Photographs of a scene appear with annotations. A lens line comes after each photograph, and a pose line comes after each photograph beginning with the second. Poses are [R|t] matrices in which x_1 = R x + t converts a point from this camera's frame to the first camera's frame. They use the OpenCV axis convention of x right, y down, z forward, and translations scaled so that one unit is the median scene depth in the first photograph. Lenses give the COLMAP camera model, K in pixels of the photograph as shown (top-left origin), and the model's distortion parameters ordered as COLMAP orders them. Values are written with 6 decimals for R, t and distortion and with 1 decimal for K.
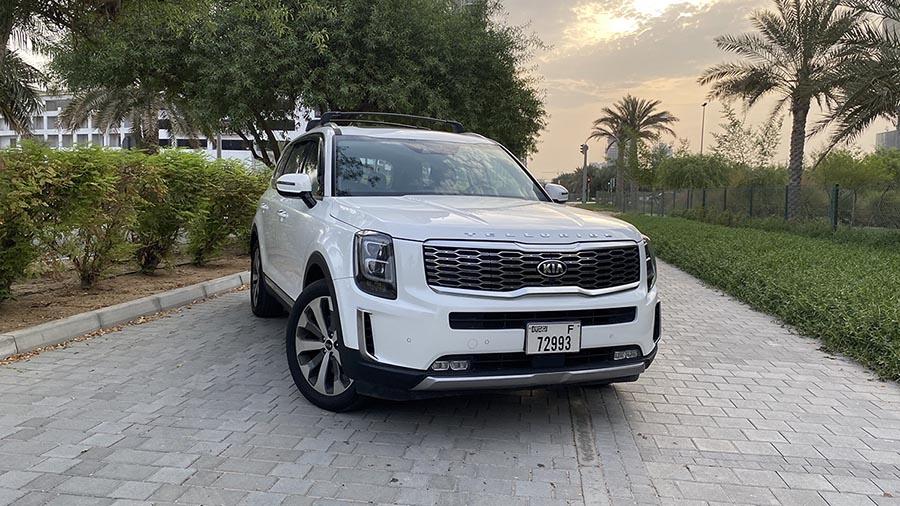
lens RADIAL K [[732.1, 0, 453.8], [0, 732.1, 250.9], [0, 0, 1]] dist [0.039667, -0.080306]
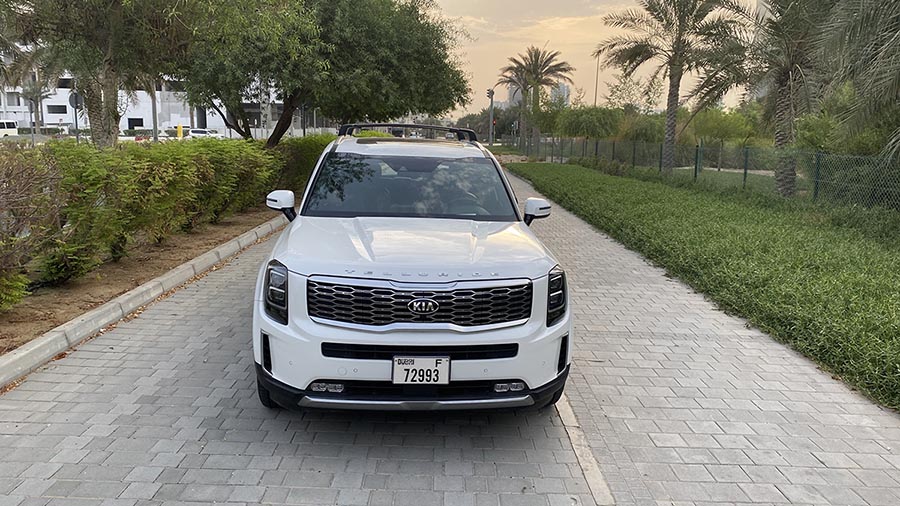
lens RADIAL K [[716.7, 0, 458.2], [0, 716.7, 251.3], [0, 0, 1]] dist [0.005628, -0.000200]
pose [[0.990722, -0.023128, 0.133923, -0.134814], [0.011026, 0.995843, 0.090412, -0.057530], [-0.135458, -0.088096, 0.986859, -0.425367]]
